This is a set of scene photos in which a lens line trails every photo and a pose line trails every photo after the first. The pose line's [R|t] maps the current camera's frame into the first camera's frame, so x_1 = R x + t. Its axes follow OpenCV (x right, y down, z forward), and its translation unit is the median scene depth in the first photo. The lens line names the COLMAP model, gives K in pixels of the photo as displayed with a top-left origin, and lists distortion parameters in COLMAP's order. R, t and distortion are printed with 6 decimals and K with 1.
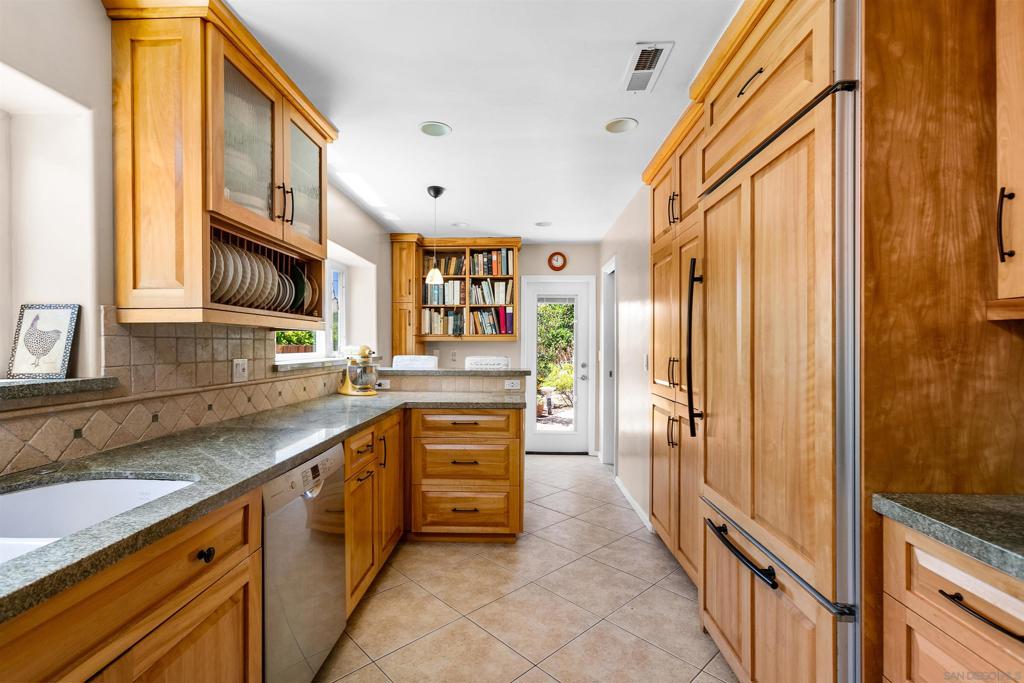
lens RADIAL K [[449.0, 0, 506.7], [0, 449.0, 341.7], [0, 0, 1]] dist [0.001076, 0.000160]
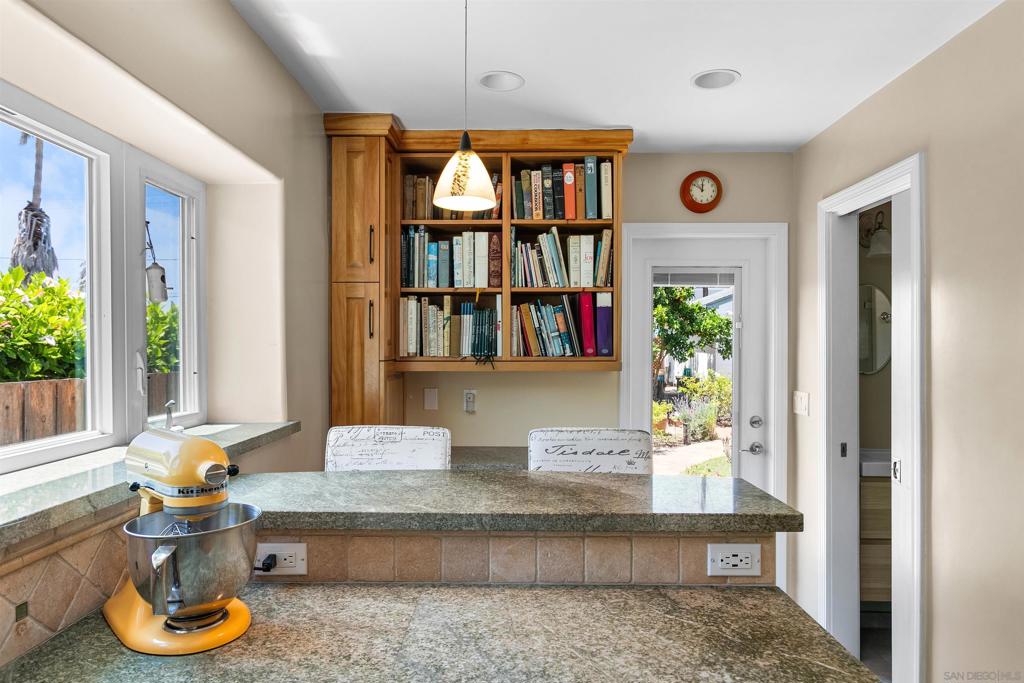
lens RADIAL K [[639.9, 0, 517.5], [0, 639.9, 345.9], [0, 0, 1]] dist [0.009089, 0.001309]
pose [[0.999887, -0.000599, 0.014996, -0.085844], [0.000589, 1.000000, 0.000702, -0.027076], [-0.014996, -0.000693, 0.999887, 0.385683]]
